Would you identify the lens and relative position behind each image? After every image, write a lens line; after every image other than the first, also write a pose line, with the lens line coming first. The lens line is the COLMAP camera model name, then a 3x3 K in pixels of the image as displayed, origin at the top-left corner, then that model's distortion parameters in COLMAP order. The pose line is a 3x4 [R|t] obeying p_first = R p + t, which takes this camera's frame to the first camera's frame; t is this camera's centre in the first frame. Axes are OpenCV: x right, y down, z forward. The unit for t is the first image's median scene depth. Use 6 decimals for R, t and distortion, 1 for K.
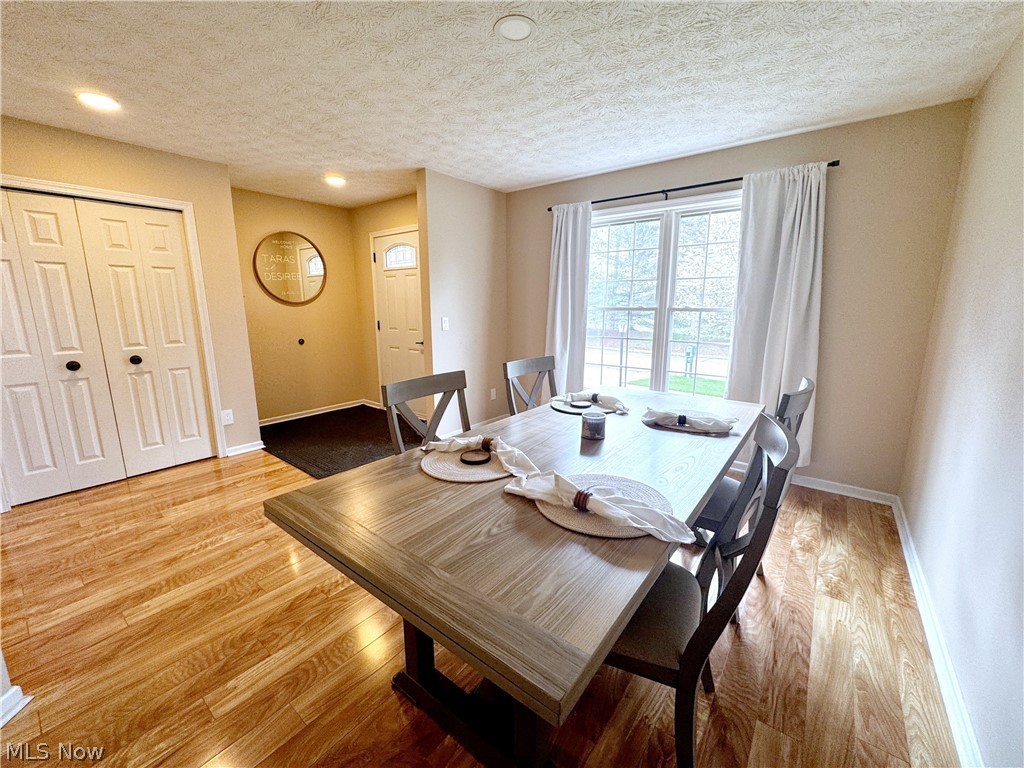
lens RADIAL K [[410.7, 0, 506.3], [0, 410.7, 384.4], [0, 0, 1]] dist [-0.003515, 0.000360]
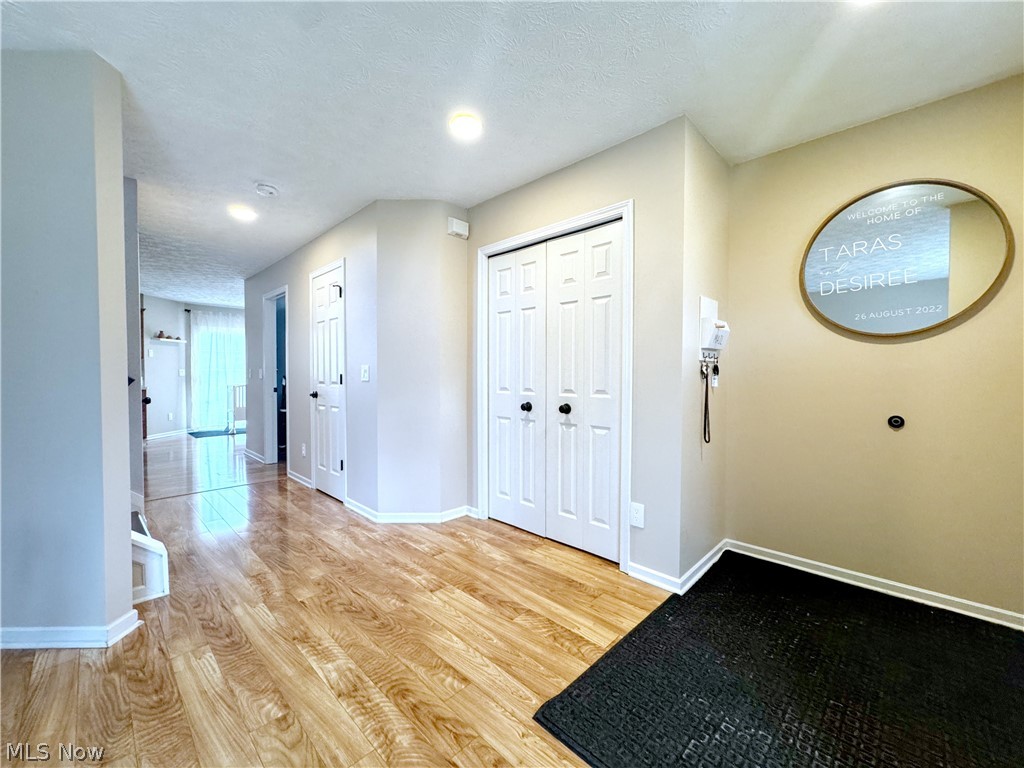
lens RADIAL K [[410.7, 0, 518.1], [0, 410.7, 383.6], [0, 0, 1]] dist [-0.003515, 0.000360]
pose [[-0.086085, 0.023888, -0.996001, -0.042844], [-0.197410, 0.979482, 0.040554, -0.140861], [0.976534, 0.200111, -0.079603, 1.069369]]
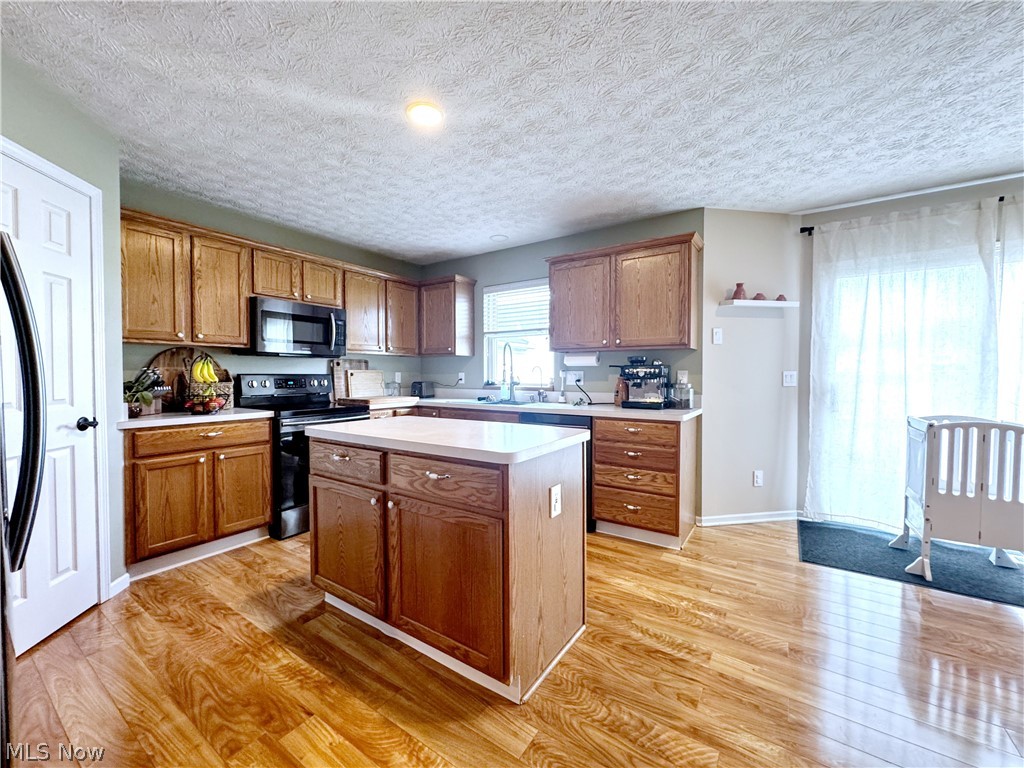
lens RADIAL K [[410.7, 0, 511.2], [0, 410.7, 380.7], [0, 0, 1]] dist [-0.003515, 0.000360]
pose [[-0.996183, -0.000572, -0.087290, -1.675773], [-0.019471, 0.976242, 0.215807, 0.109155], [0.085092, 0.216683, -0.972526, -0.274297]]
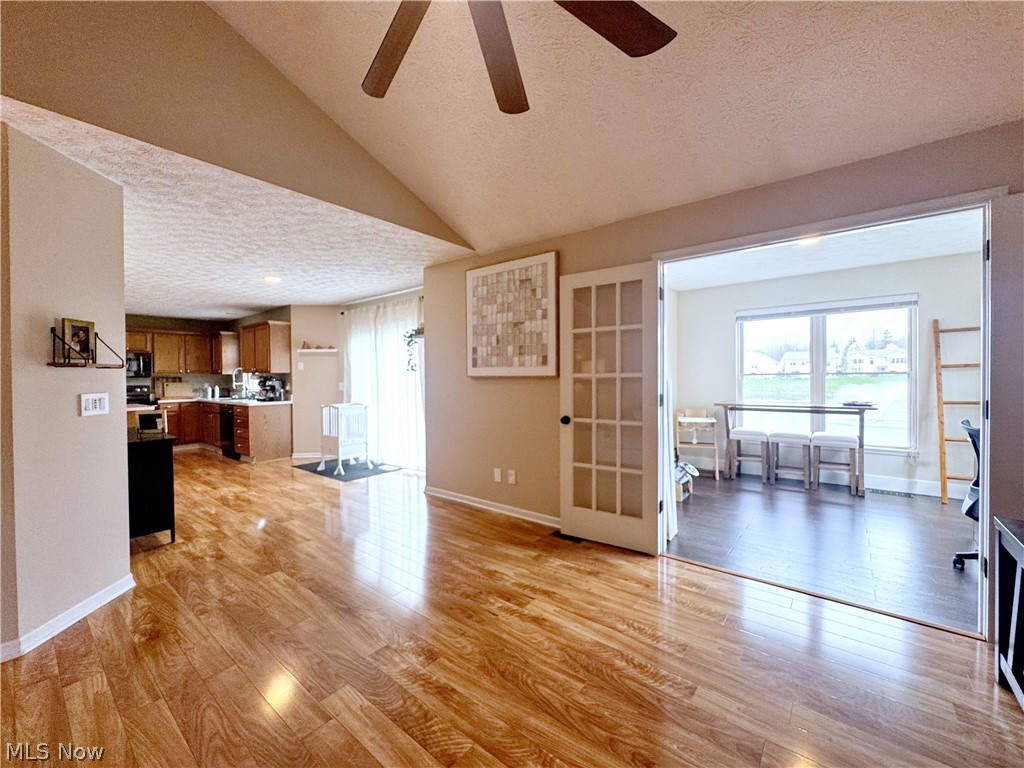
lens RADIAL K [[410.7, 0, 512.7], [0, 410.7, 384.8], [0, 0, 1]] dist [-0.003515, 0.000360]
pose [[-0.999954, 0.006791, -0.006844, -3.546697], [0.005150, 0.976312, 0.216305, -0.176766], [0.008151, 0.216260, -0.976302, 0.965694]]
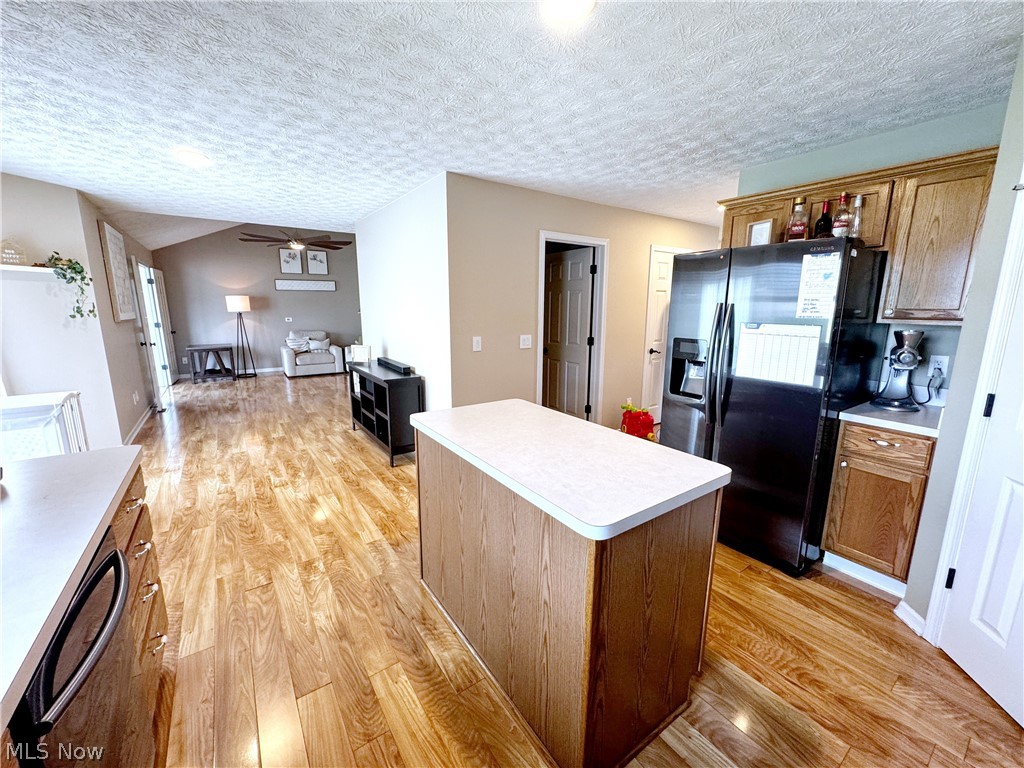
lens RADIAL K [[410.7, 0, 510.3], [0, 410.7, 382.7], [0, 0, 1]] dist [-0.003515, 0.000360]
pose [[0.961300, 0.052606, -0.270436, -1.498483], [-0.056589, 0.998373, -0.006945, 0.272192], [0.269630, 0.021980, 0.962713, -1.572970]]
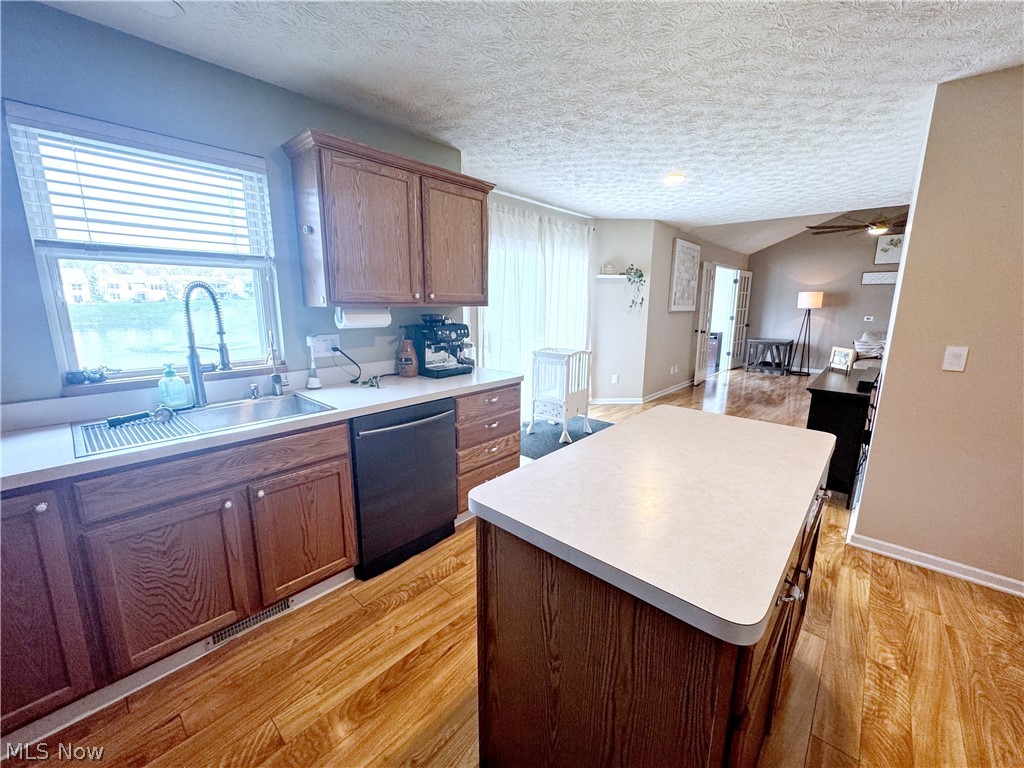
lens RADIAL K [[410.7, 0, 512.6], [0, 410.7, 382.8], [0, 0, 1]] dist [-0.003515, 0.000360]
pose [[-0.050819, 0.191804, -0.980117, -1.160889], [-0.205110, 0.958460, 0.198201, 0.210998], [0.977419, 0.211104, -0.009367, -1.170241]]
